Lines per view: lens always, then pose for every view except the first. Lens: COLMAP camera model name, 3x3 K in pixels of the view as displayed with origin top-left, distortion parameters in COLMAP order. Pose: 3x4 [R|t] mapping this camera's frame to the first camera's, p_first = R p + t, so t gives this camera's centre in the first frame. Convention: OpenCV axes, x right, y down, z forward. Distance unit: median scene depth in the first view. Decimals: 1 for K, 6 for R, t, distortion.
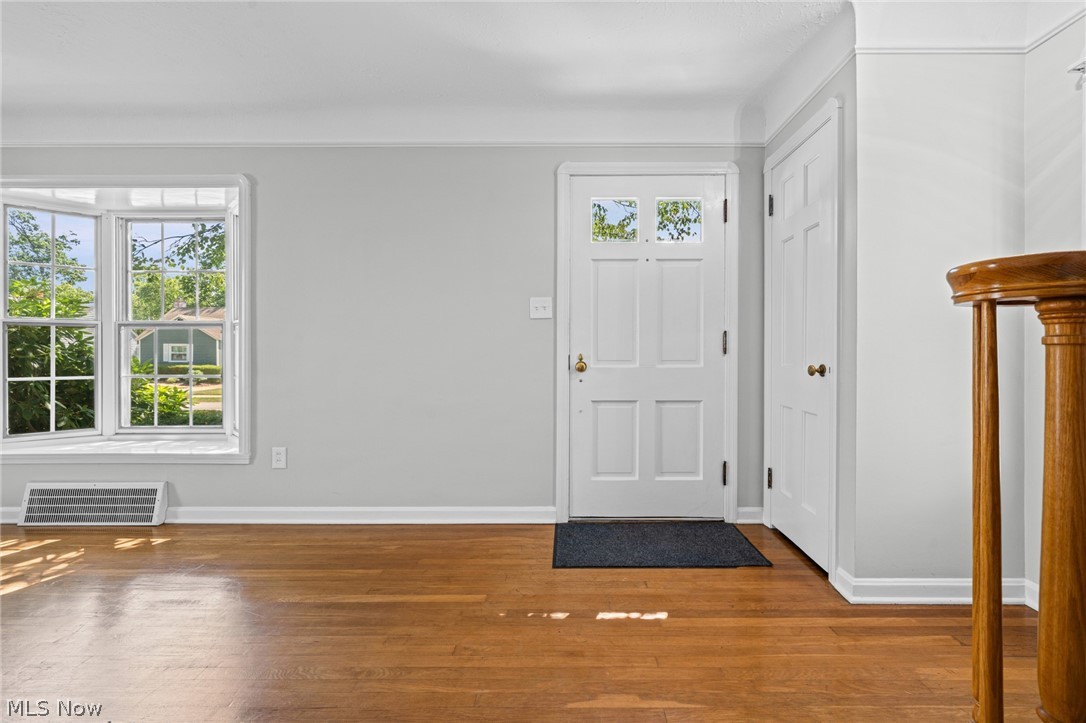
lens RADIAL K [[474.9, 0, 575.7], [0, 474.9, 350.7], [0, 0, 1]] dist [-0.001193, 0.000417]
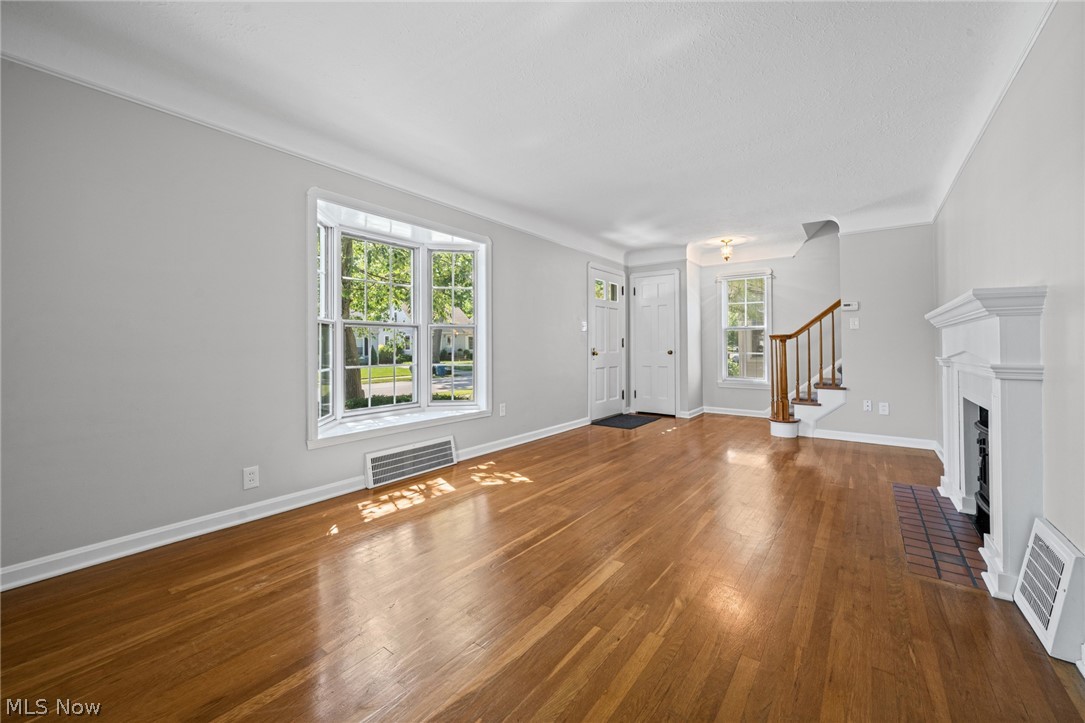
lens RADIAL K [[422.3, 0, 541.8], [0, 422.3, 344.4], [0, 0, 1]] dist [-0.003101, -0.000419]
pose [[0.604388, 0.004278, 0.796679, -1.753851], [-0.000753, 0.999988, -0.004799, 0.001038], [-0.796690, 0.002300, 0.604384, -0.014171]]
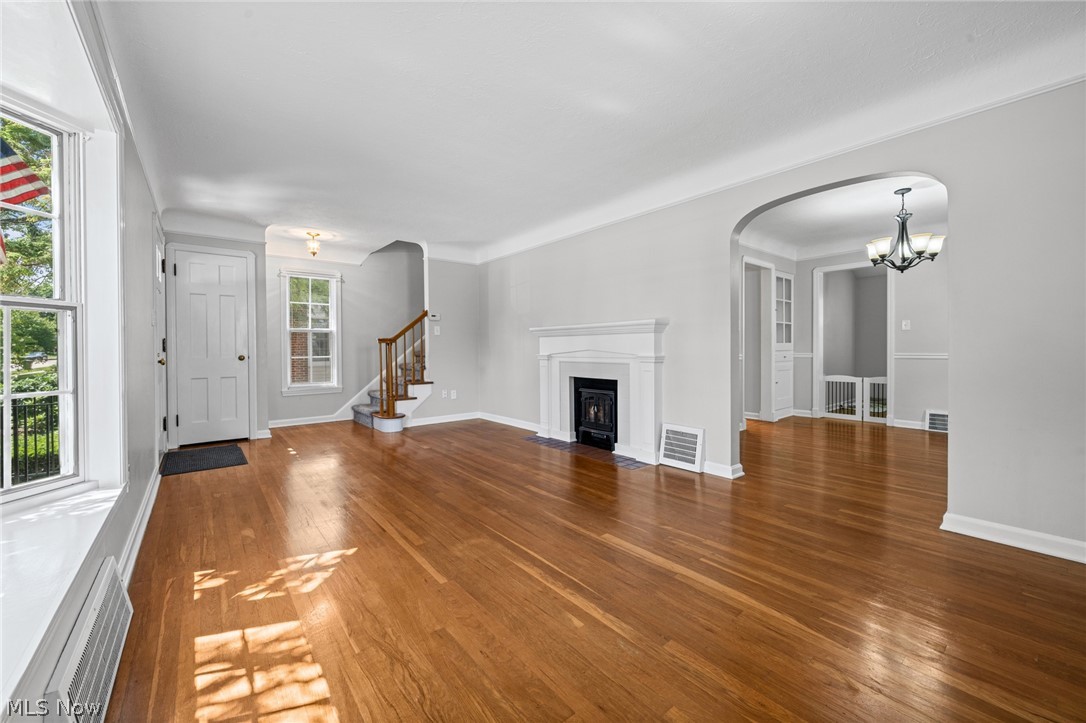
lens RADIAL K [[422.7, 0, 536.5], [0, 422.7, 354.9], [0, 0, 1]] dist [-0.003101, -0.000419]
pose [[-0.613833, -0.007254, 0.789403, -1.671958], [0.008072, 0.999848, 0.015464, 0.001592], [-0.789395, 0.015864, -0.613681, 0.896169]]
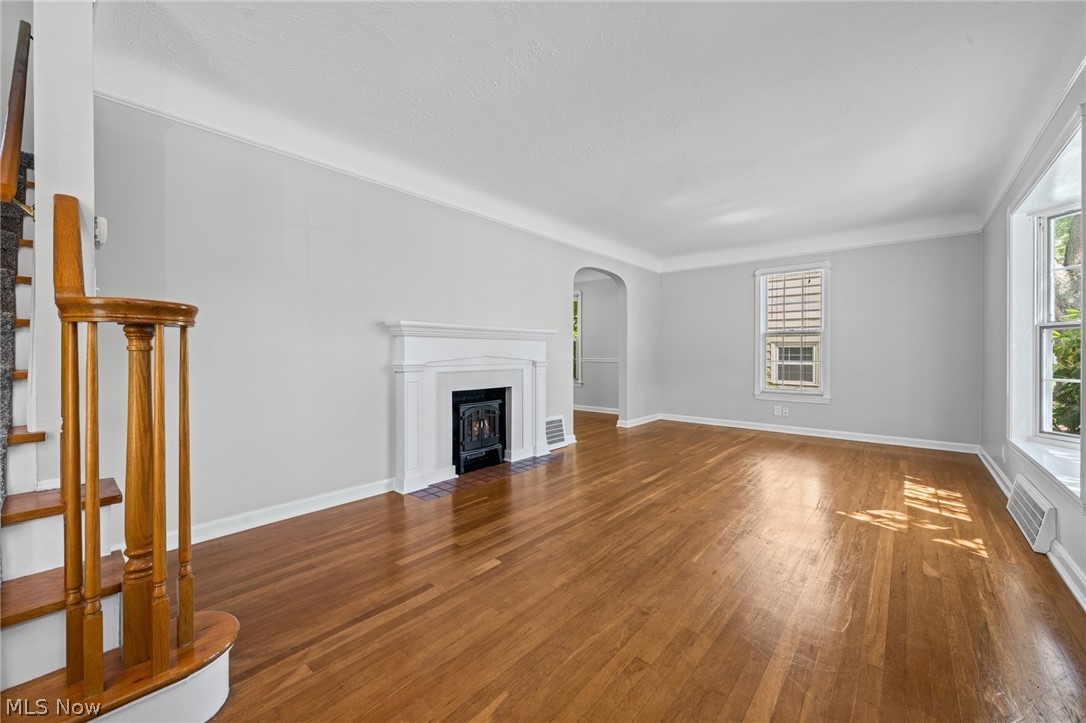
lens RADIAL K [[422.7, 0, 547.4], [0, 422.7, 357.2], [0, 0, 1]] dist [-0.003101, -0.000419]
pose [[-0.654172, 0.006645, -0.756316, 0.303125], [-0.002310, 0.999939, 0.010784, -0.002408], [0.756342, 0.008802, -0.654117, 0.812350]]
